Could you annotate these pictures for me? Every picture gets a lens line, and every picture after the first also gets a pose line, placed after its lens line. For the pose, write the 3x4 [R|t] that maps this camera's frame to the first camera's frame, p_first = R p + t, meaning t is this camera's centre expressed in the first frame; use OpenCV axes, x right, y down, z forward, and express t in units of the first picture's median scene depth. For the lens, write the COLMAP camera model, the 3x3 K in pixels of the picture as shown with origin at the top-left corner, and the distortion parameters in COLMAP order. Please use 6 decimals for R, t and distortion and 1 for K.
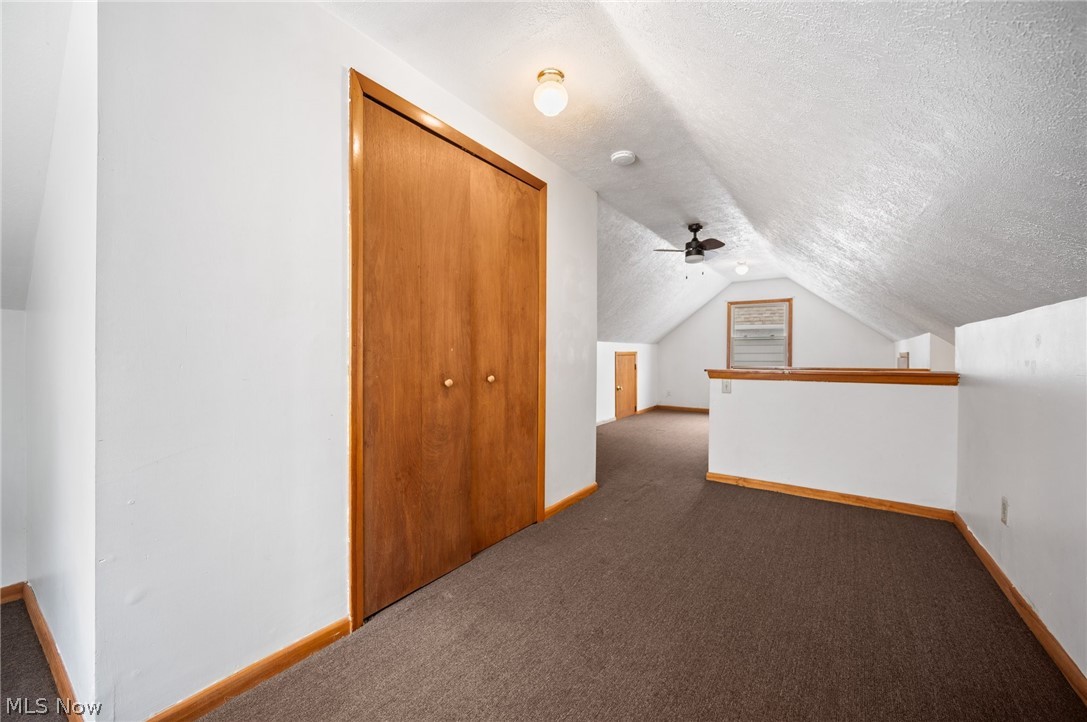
lens RADIAL K [[429.1, 0, 544.4], [0, 429.1, 359.6], [0, 0, 1]] dist [-0.000795, -0.000542]
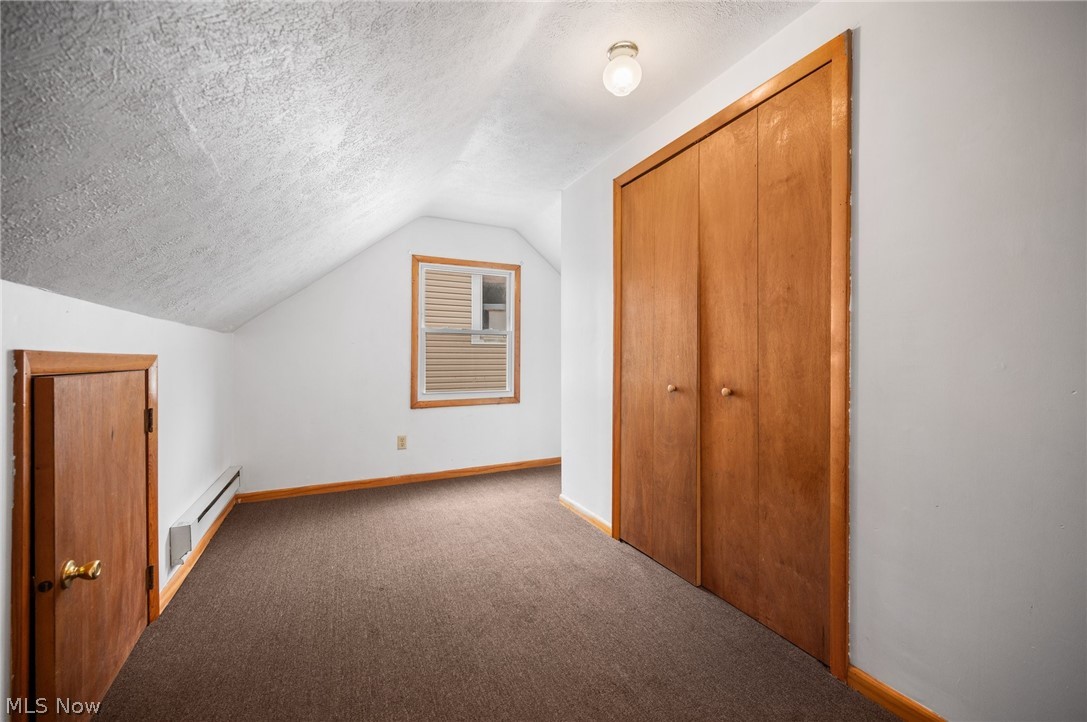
lens RADIAL K [[429.1, 0, 546.1], [0, 429.1, 358.2], [0, 0, 1]] dist [-0.000795, -0.000542]
pose [[-0.489826, 0.000184, -0.871820, 0.739470], [-0.007611, 0.999961, 0.004488, -0.019004], [0.871787, 0.008833, -0.489806, 1.102554]]
